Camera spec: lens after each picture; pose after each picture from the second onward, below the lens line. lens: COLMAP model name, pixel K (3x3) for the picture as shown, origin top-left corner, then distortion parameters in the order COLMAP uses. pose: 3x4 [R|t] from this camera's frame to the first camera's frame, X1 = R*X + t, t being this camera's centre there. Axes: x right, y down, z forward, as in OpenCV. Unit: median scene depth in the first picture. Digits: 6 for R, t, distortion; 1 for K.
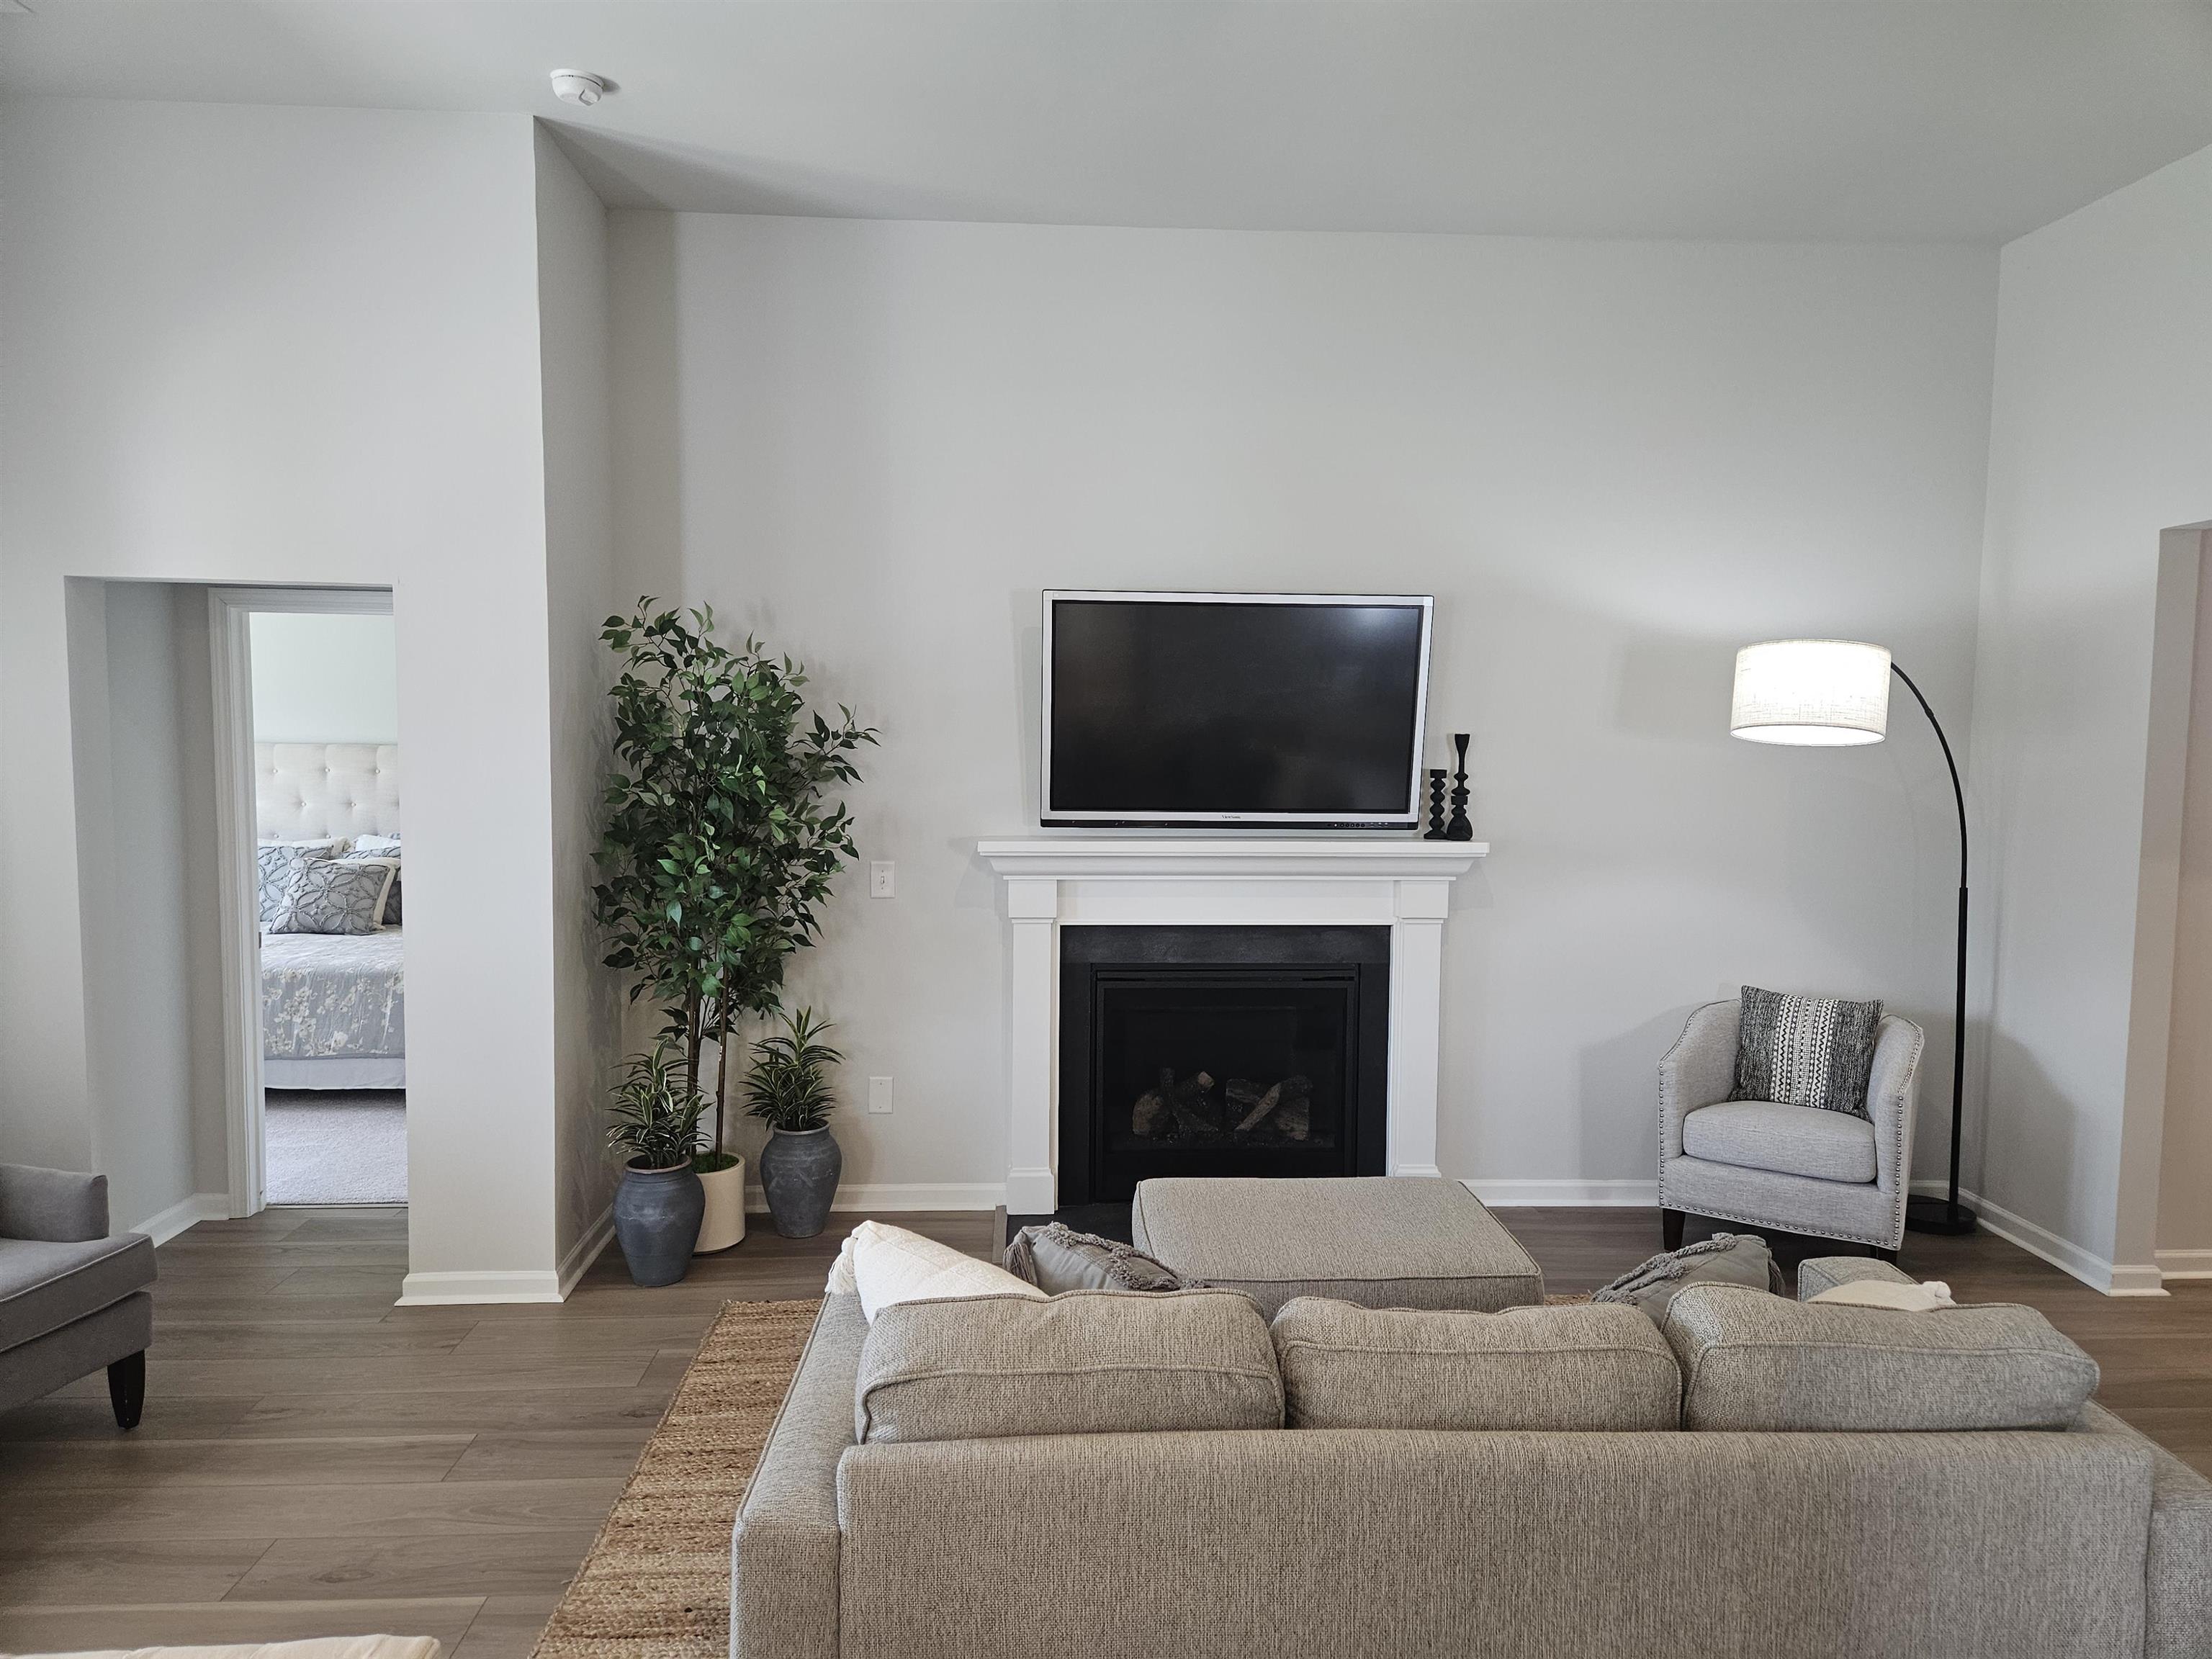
lens RADIAL K [[1484.3, 0, 1115.2], [0, 1484.3, 831.4], [0, 0, 1]] dist [0.072371, -0.059429]
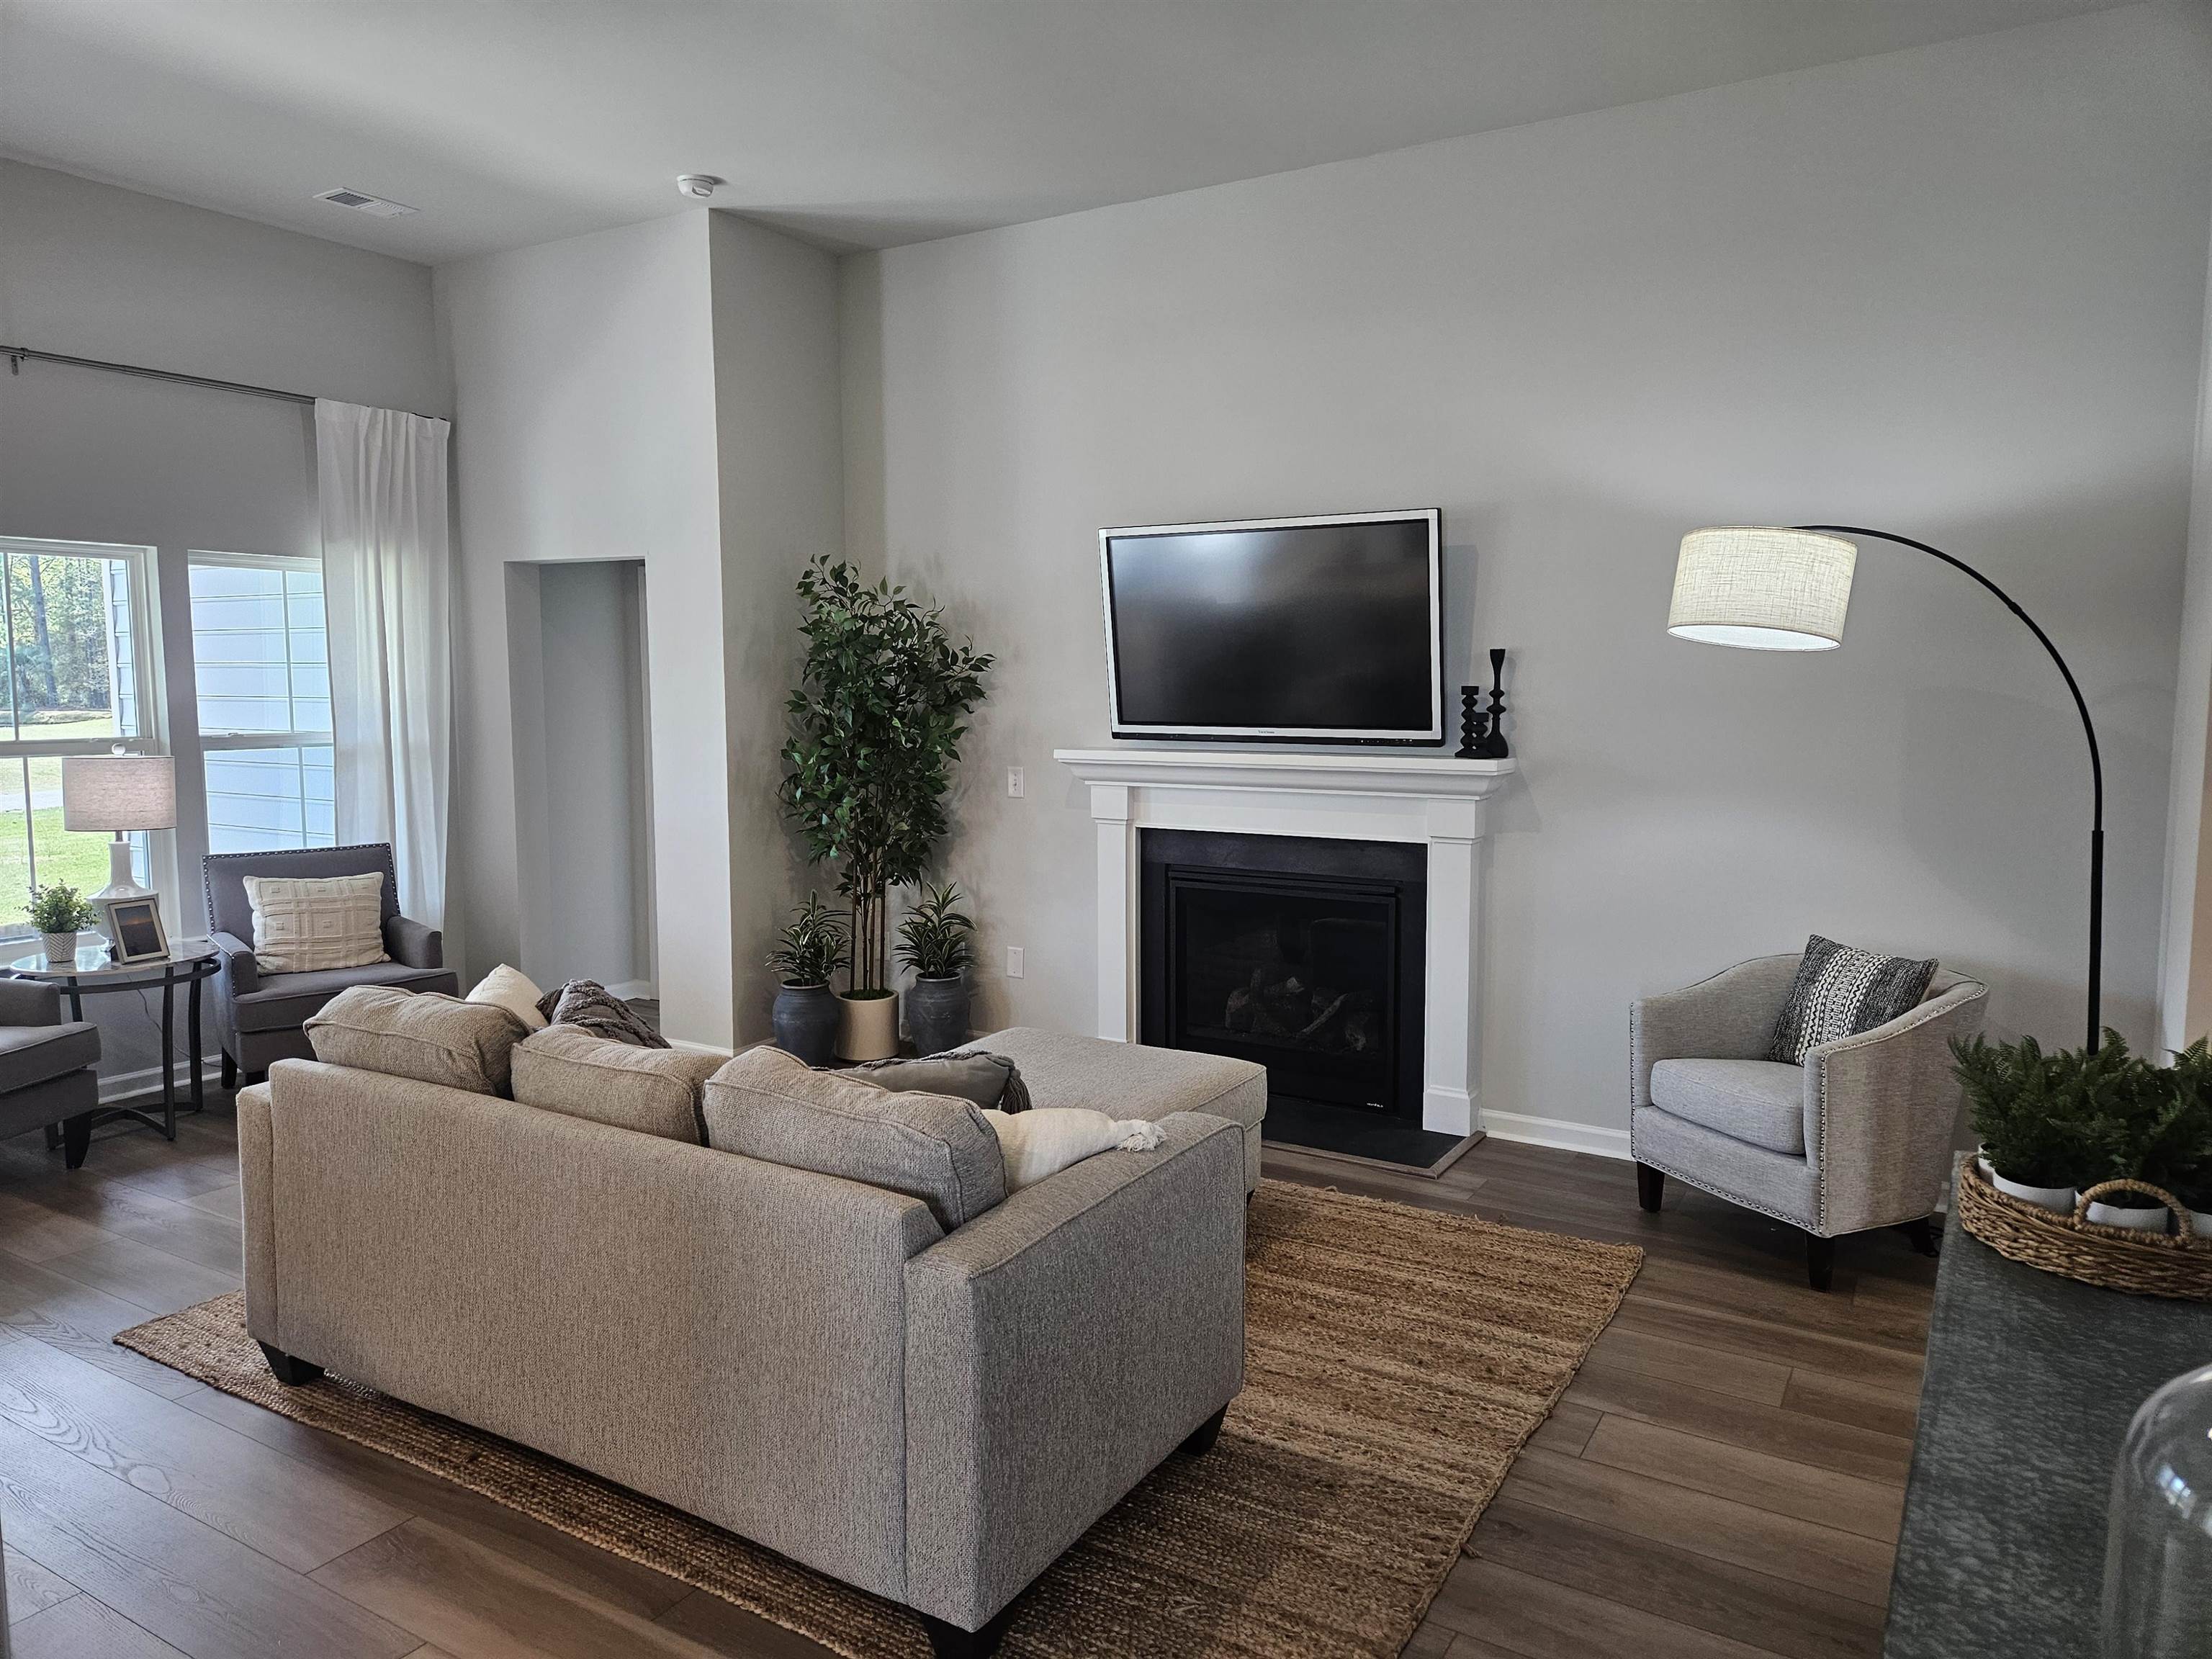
lens RADIAL K [[1484.3, 0, 1101.3], [0, 1484.3, 829.1], [0, 0, 1]] dist [0.072371, -0.059429]
pose [[0.821424, 0.047022, -0.568376, 0.586516], [-0.035252, 0.998876, 0.031691, 0.030014], [0.569227, -0.005995, 0.822158, 0.058608]]
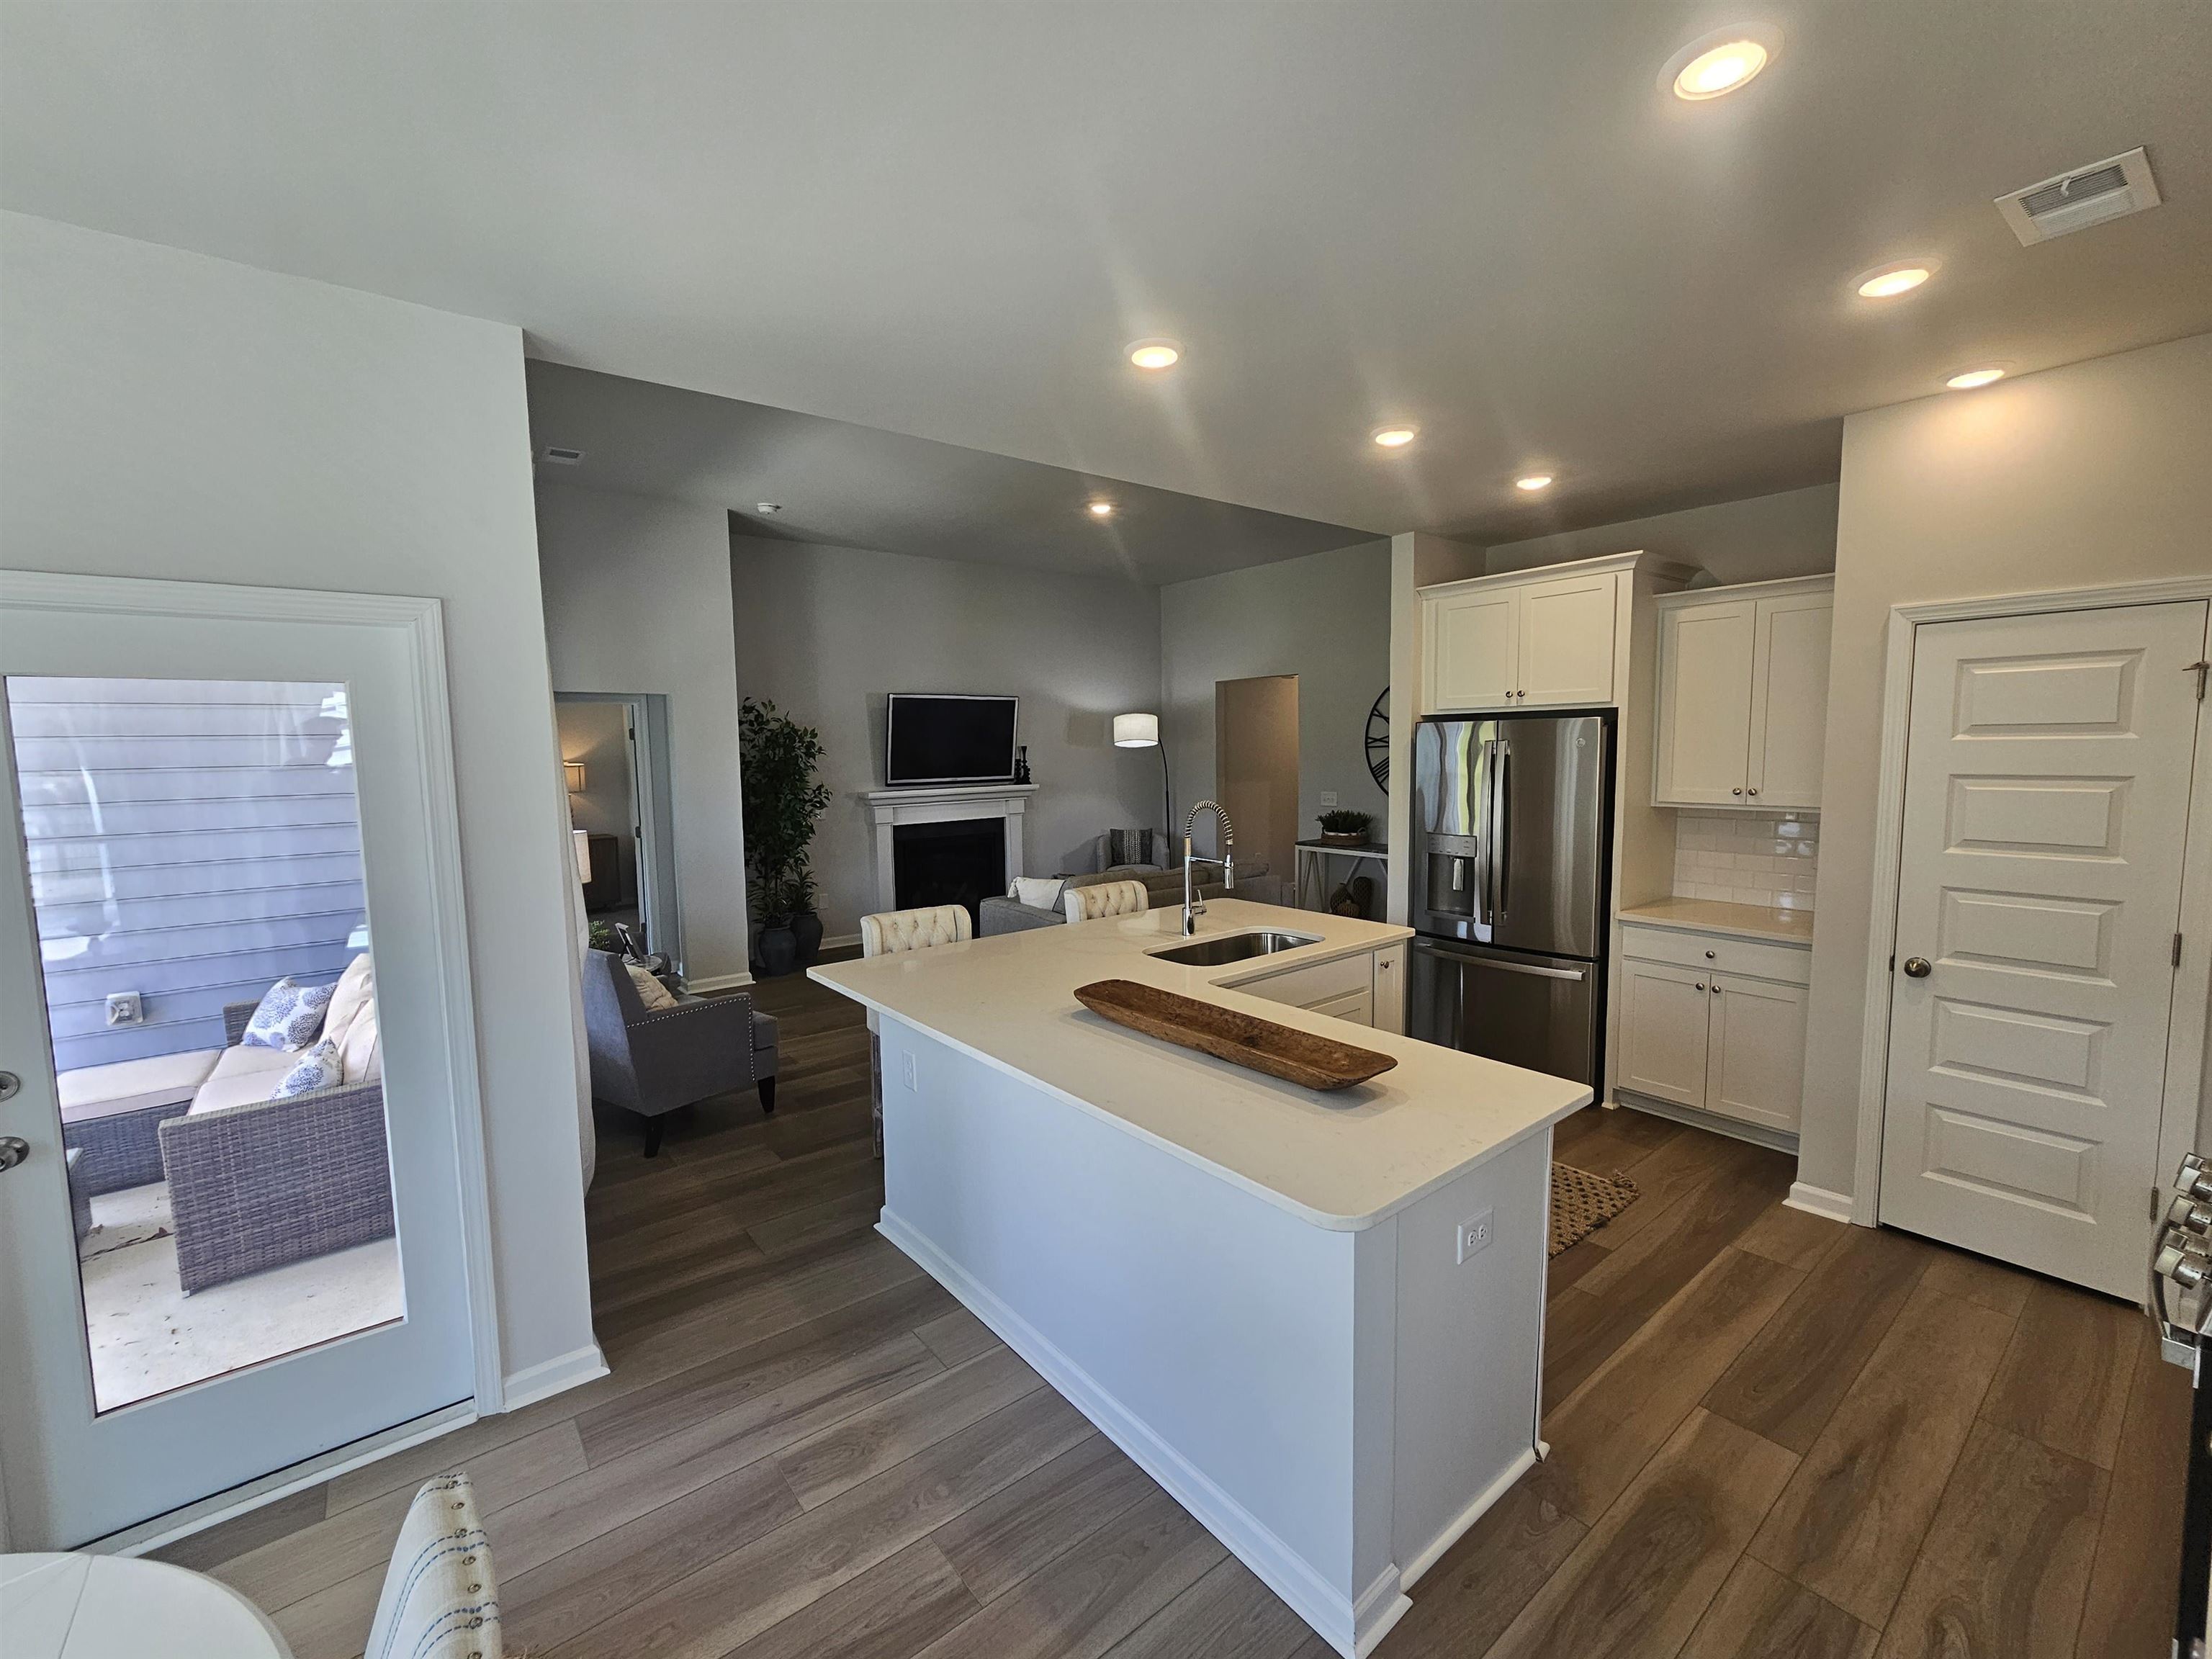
lens RADIAL K [[912.6, 0, 1117.1], [0, 912.6, 824.8], [0, 0, 1]] dist [0.001095, -0.001154]
pose [[0.815167, -0.074279, 0.574443, -0.624037], [0.061877, 0.997235, 0.041142, 0.021747], [-0.575911, 0.002007, 0.817510, -0.497410]]
